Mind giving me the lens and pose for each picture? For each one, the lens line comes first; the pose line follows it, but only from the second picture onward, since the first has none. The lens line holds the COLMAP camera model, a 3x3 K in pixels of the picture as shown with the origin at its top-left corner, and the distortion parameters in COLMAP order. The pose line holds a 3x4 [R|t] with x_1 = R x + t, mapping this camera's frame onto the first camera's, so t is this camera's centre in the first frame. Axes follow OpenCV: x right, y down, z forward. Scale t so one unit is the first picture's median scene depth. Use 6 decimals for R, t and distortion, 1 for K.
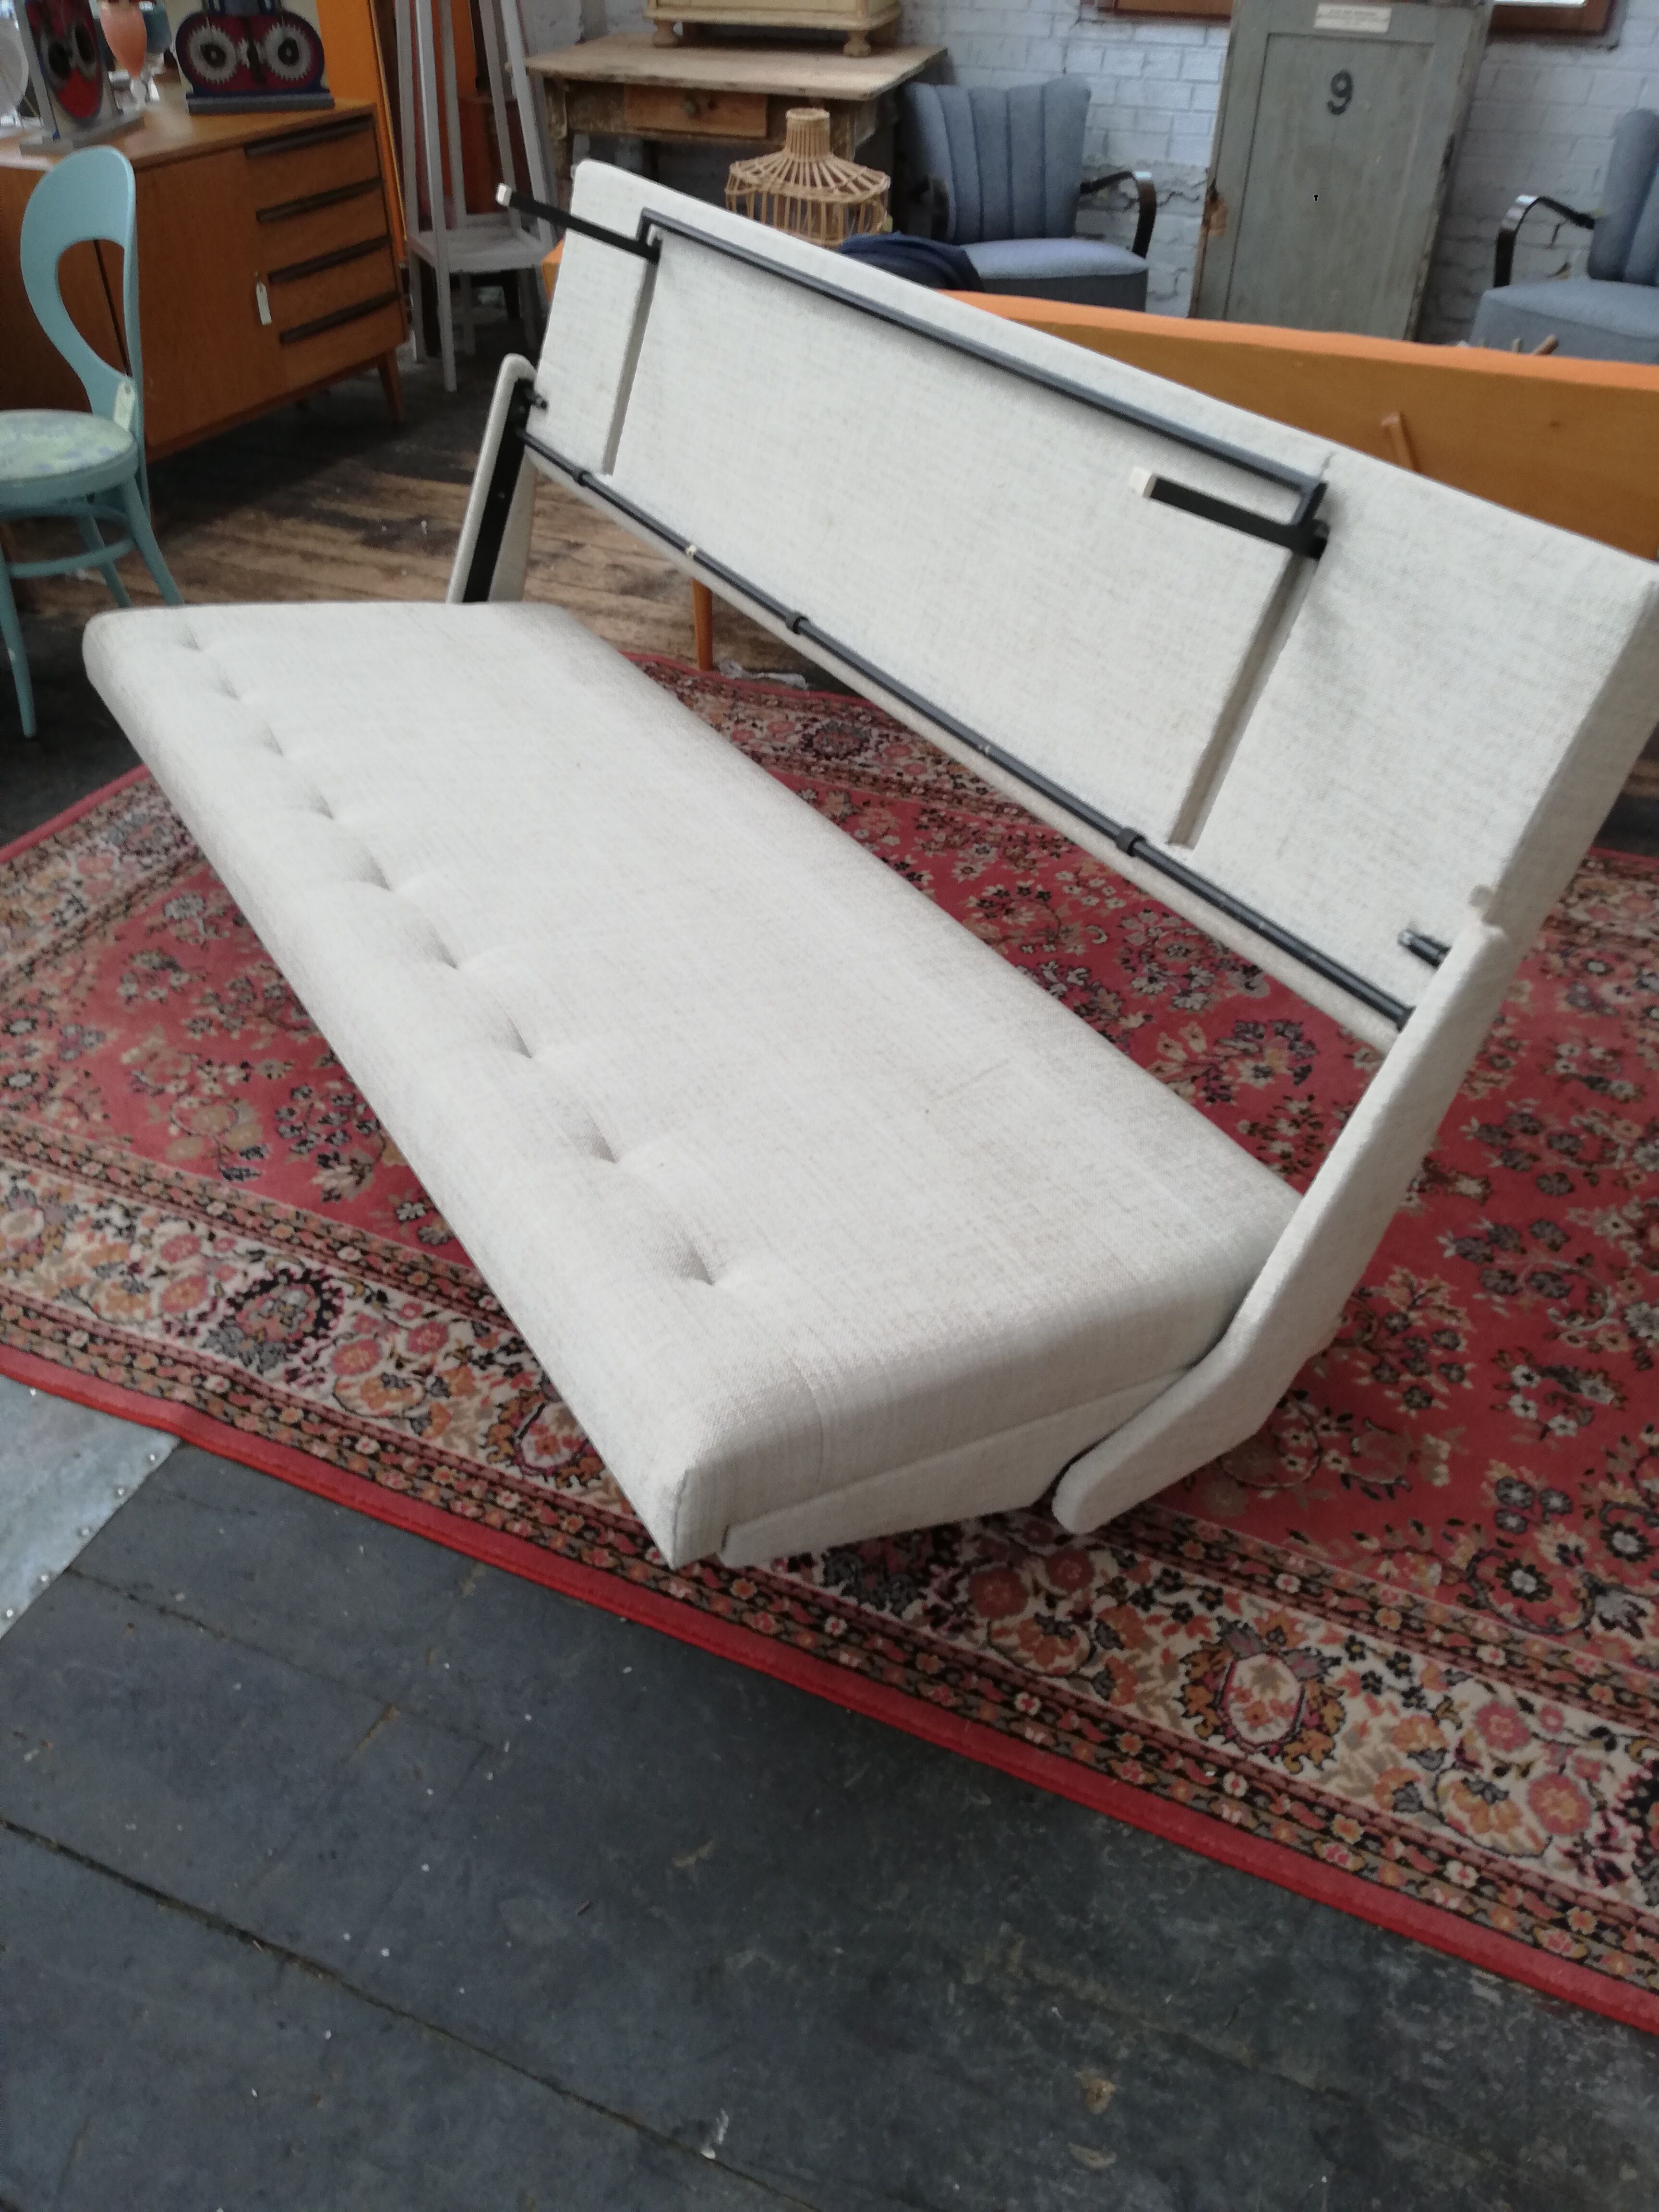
lens RADIAL K [[1573.7, 0, 768.1], [0, 1573.7, 1109.8], [0, 0, 1]] dist [0.057396, -0.026710]
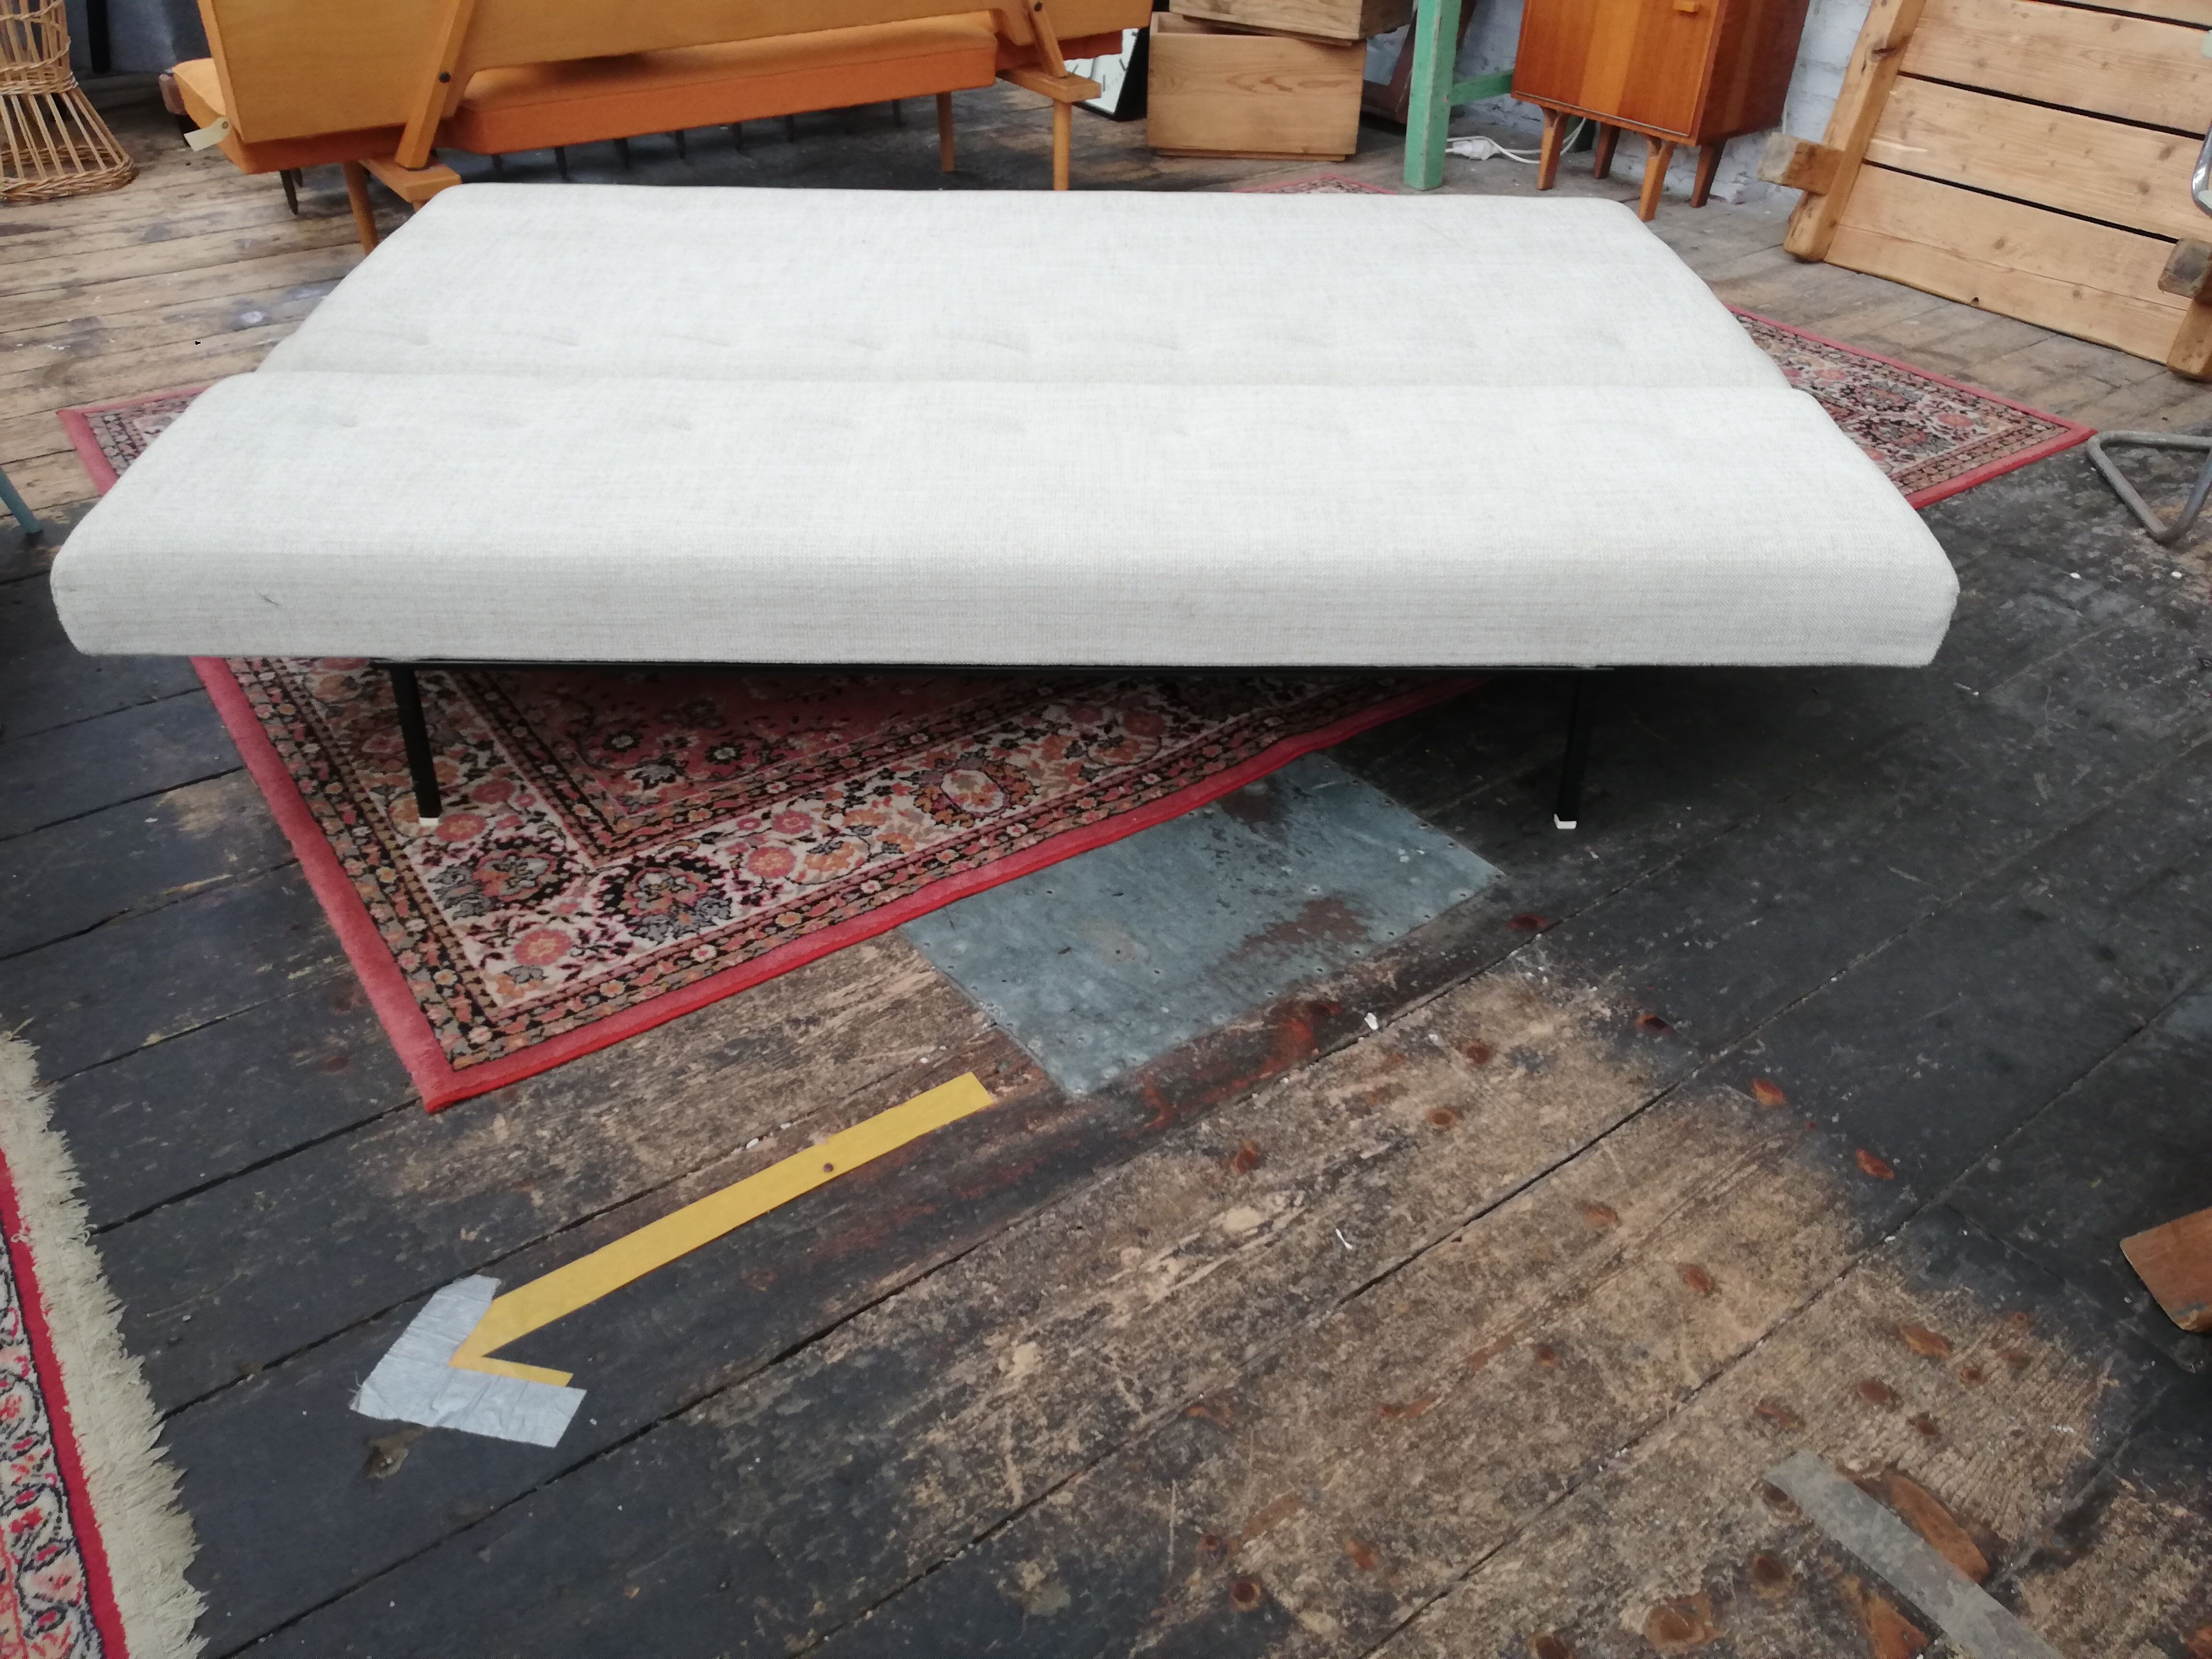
lens RADIAL K [[1704.7, 0, 1105.6], [0, 1704.7, 836.2], [0, 0, 1]] dist [0.053716, -0.058740]
pose [[0.508579, -0.509125, 0.694362, -0.578068], [0.544358, 0.814948, 0.198831, 0.195376], [-0.667099, 0.276861, 0.691612, 0.032953]]
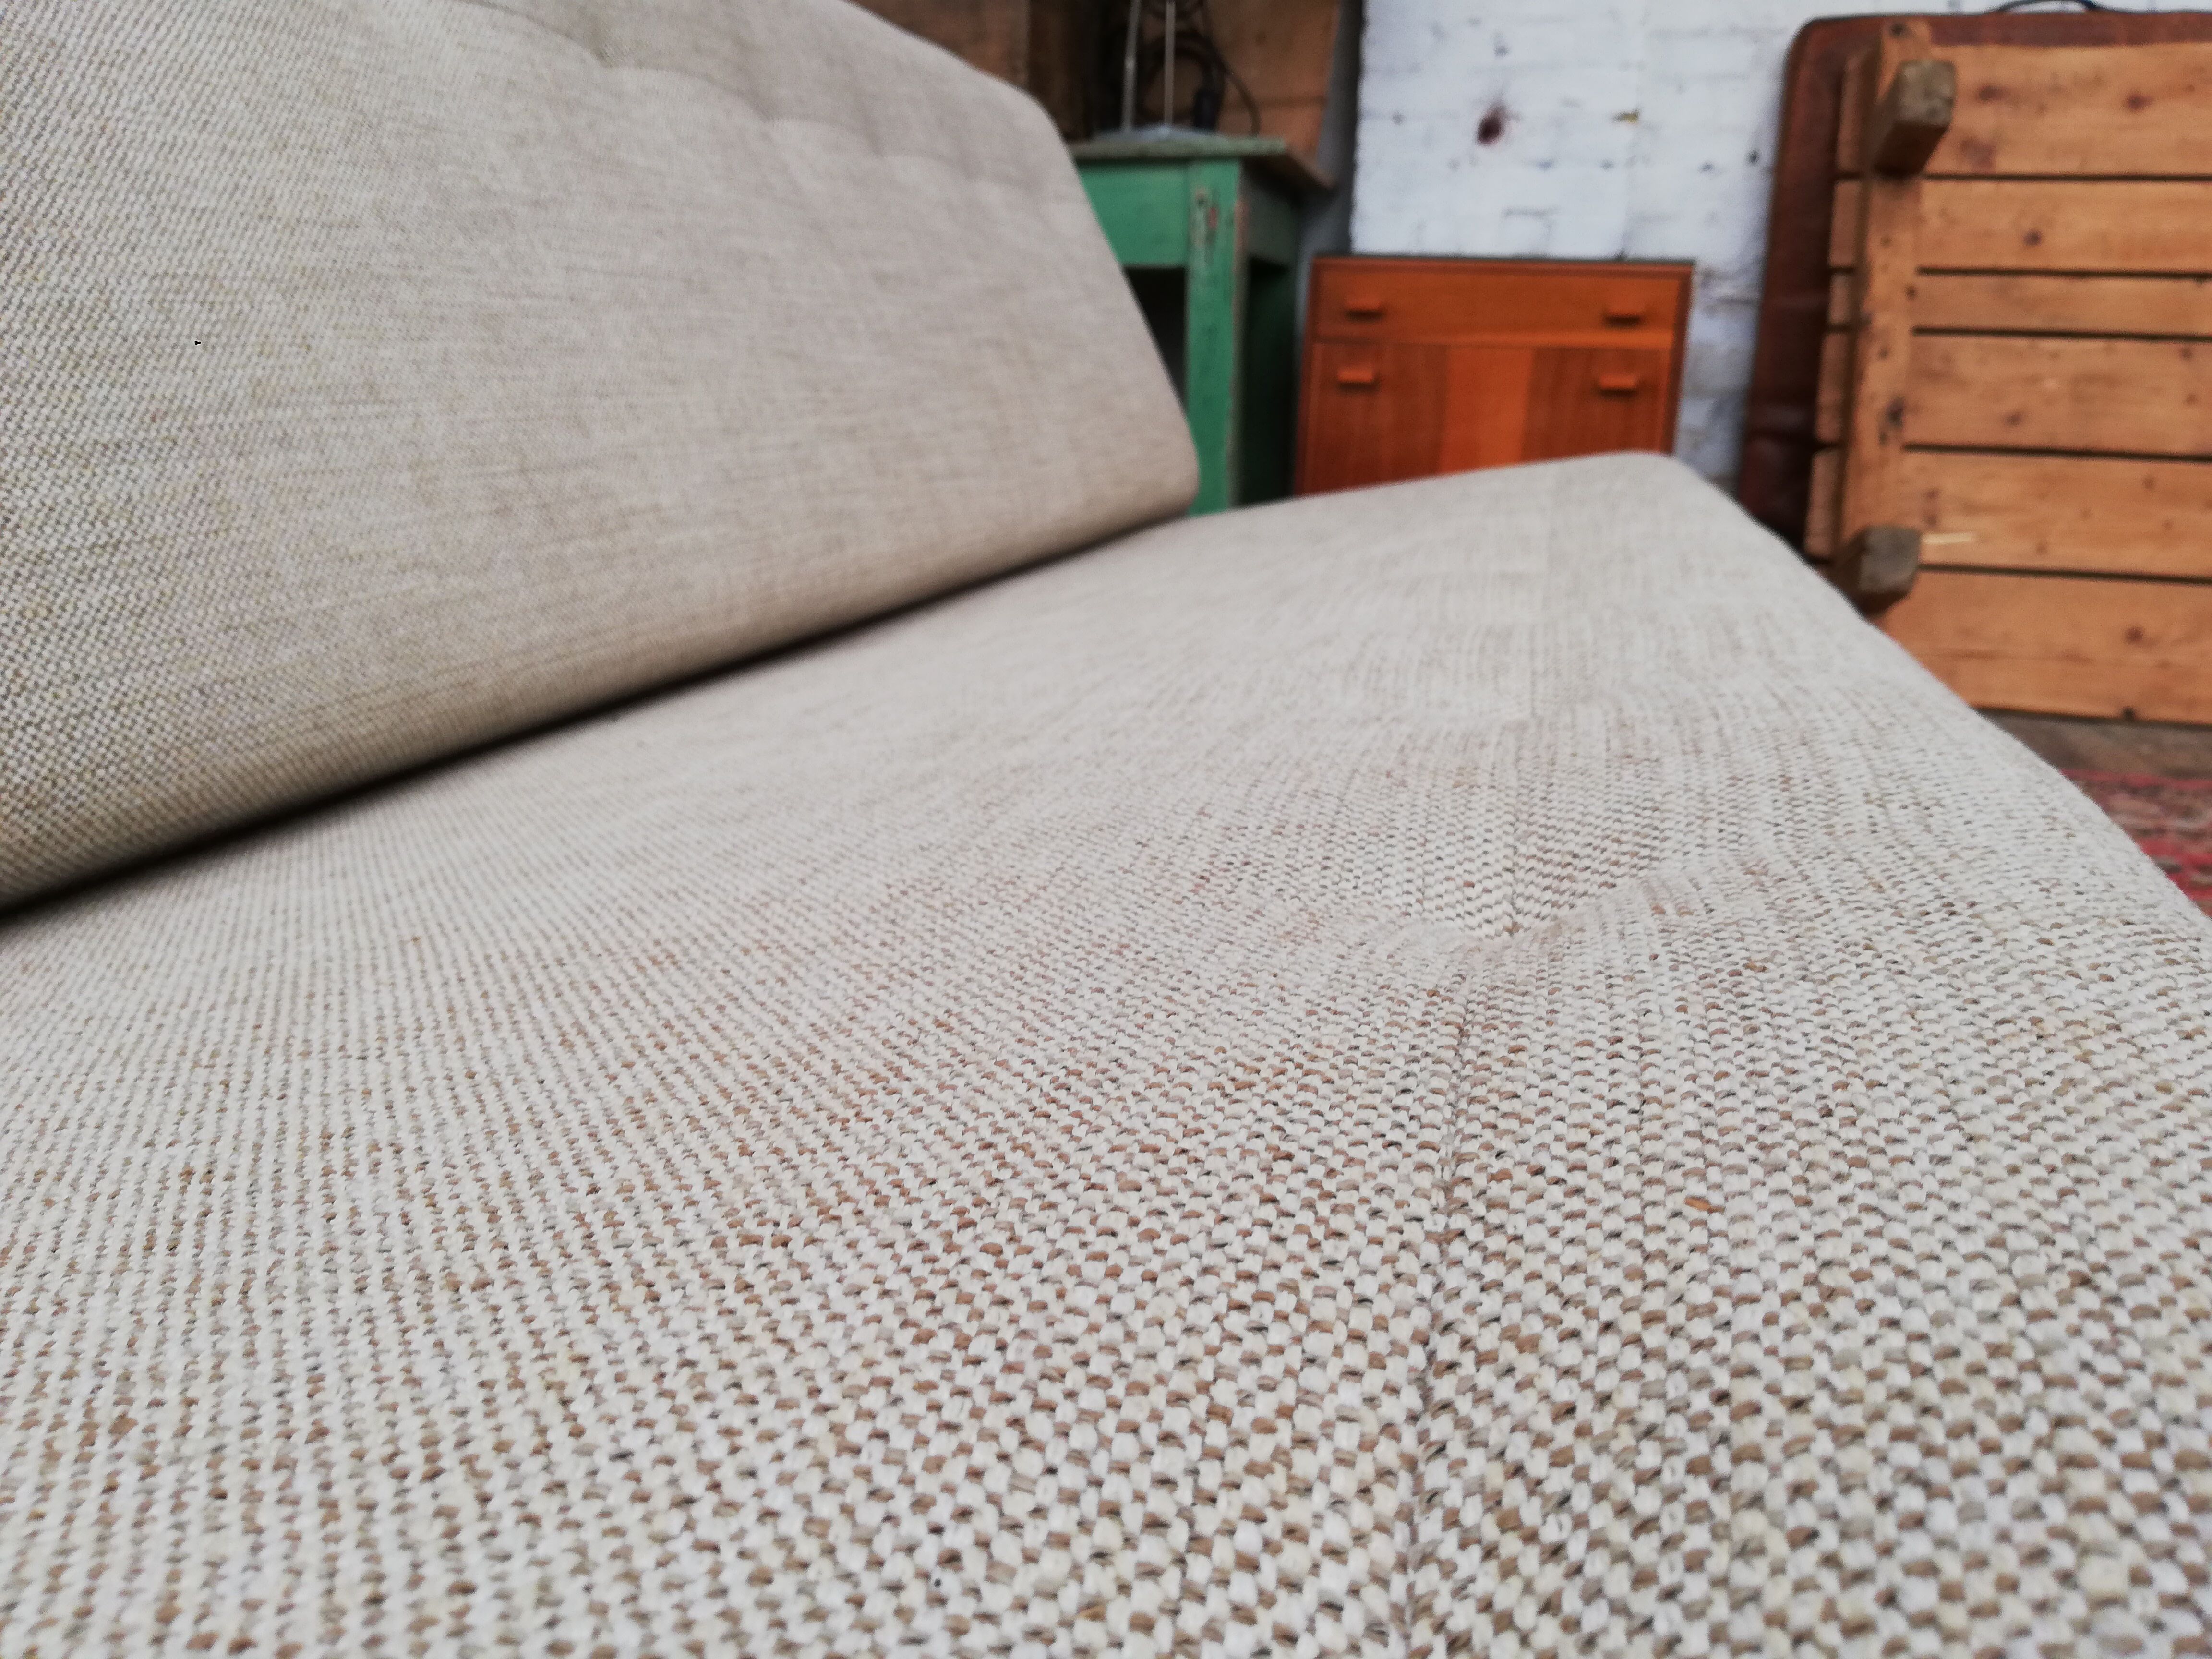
lens RADIAL K [[1704.7, 0, 1128.2], [0, 1704.7, 813.4], [0, 0, 1]] dist [0.053716, -0.058740]
pose [[-0.160935, -0.271422, 0.948910, 0.590399], [0.607354, 0.730606, 0.311987, -0.327578], [-0.777960, 0.626534, 0.047270, 1.413073]]
